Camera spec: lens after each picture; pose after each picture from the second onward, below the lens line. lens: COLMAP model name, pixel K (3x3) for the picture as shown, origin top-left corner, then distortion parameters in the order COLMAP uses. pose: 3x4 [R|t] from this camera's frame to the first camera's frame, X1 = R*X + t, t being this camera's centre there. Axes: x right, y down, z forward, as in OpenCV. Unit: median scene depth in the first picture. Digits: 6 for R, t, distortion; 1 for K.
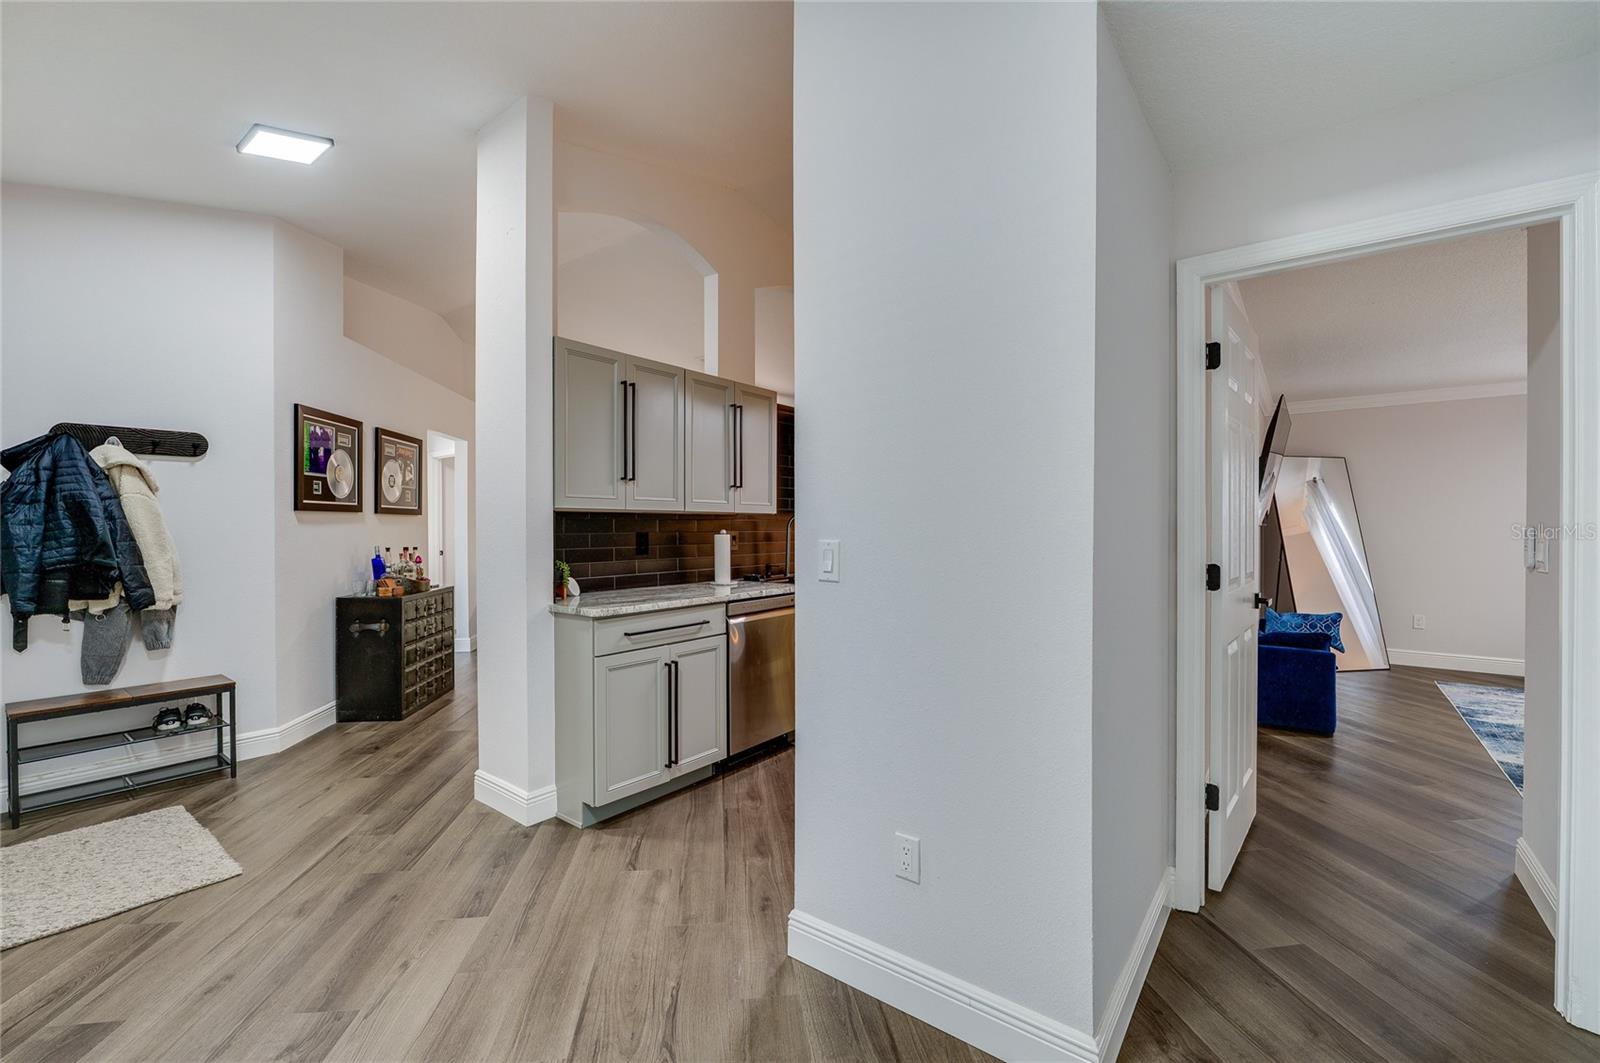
lens RADIAL K [[667.6, 0, 807.0], [0, 667.6, 527.3], [0, 0, 1]] dist [-0.012454, 0.000663]
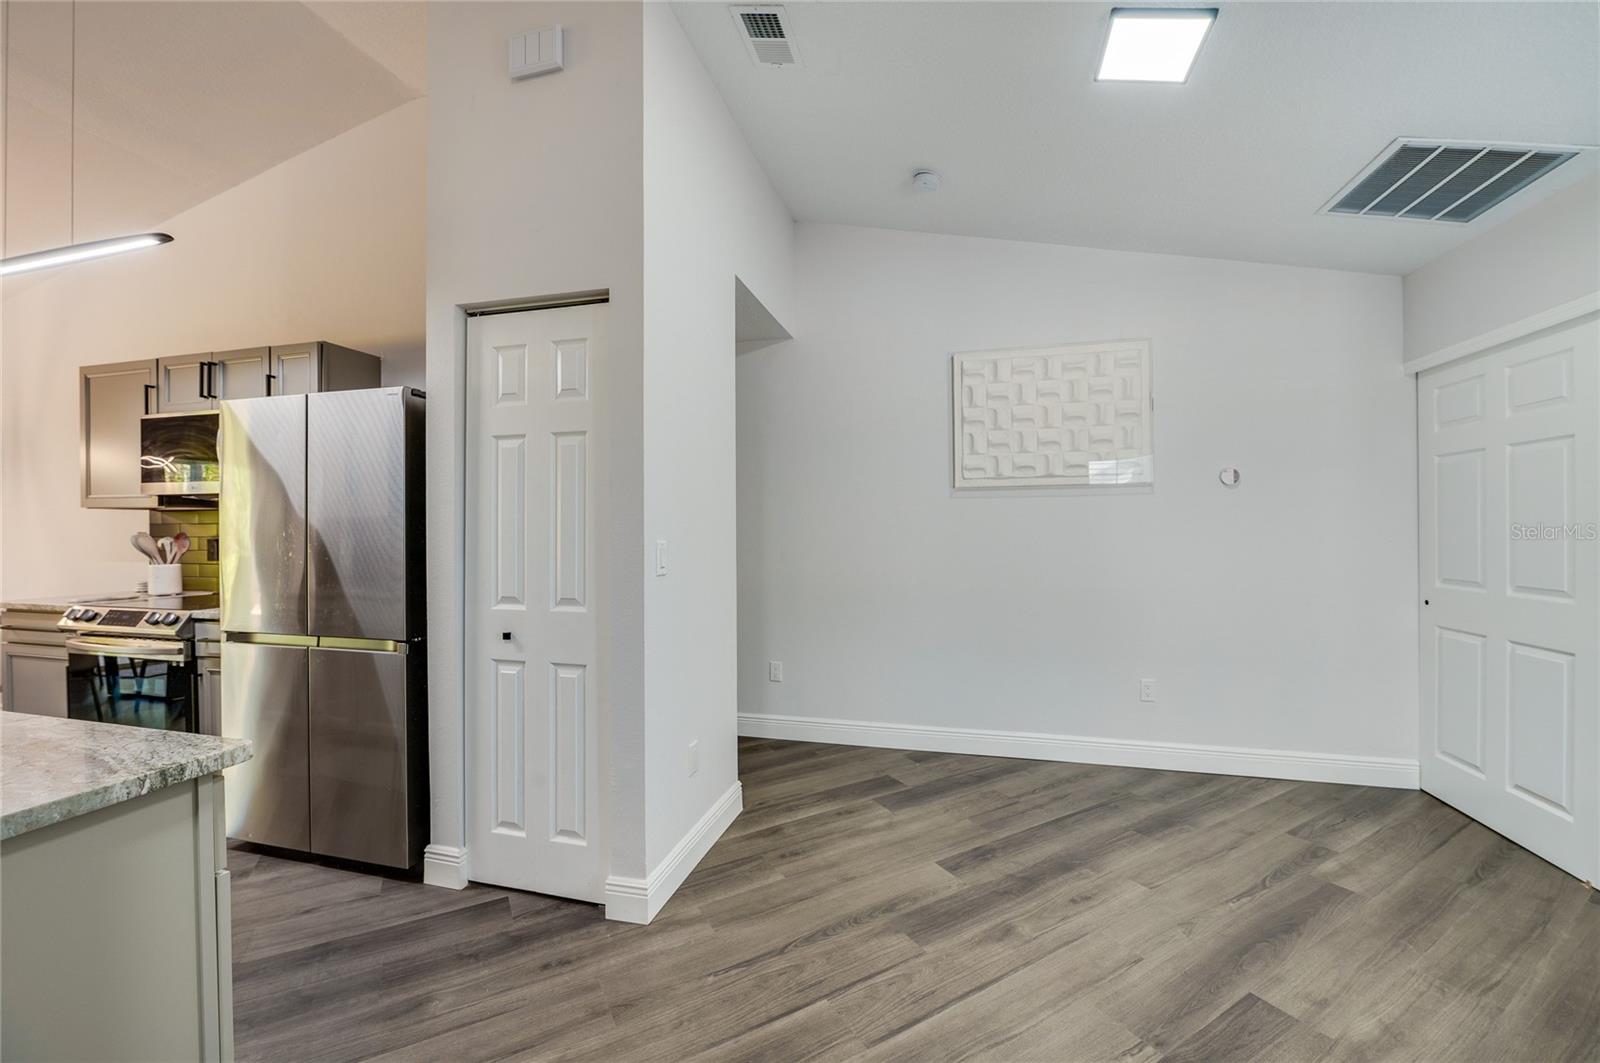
lens RADIAL K [[642.2, 0, 799.0], [0, 642.2, 534.9], [0, 0, 1]] dist [-0.016658, 0.000556]
pose [[-0.379600, -0.000677, 0.925150, -0.576531], [0.007501, 0.999965, 0.003809, 0.002626], [-0.925120, 0.008385, -0.379582, 0.618148]]
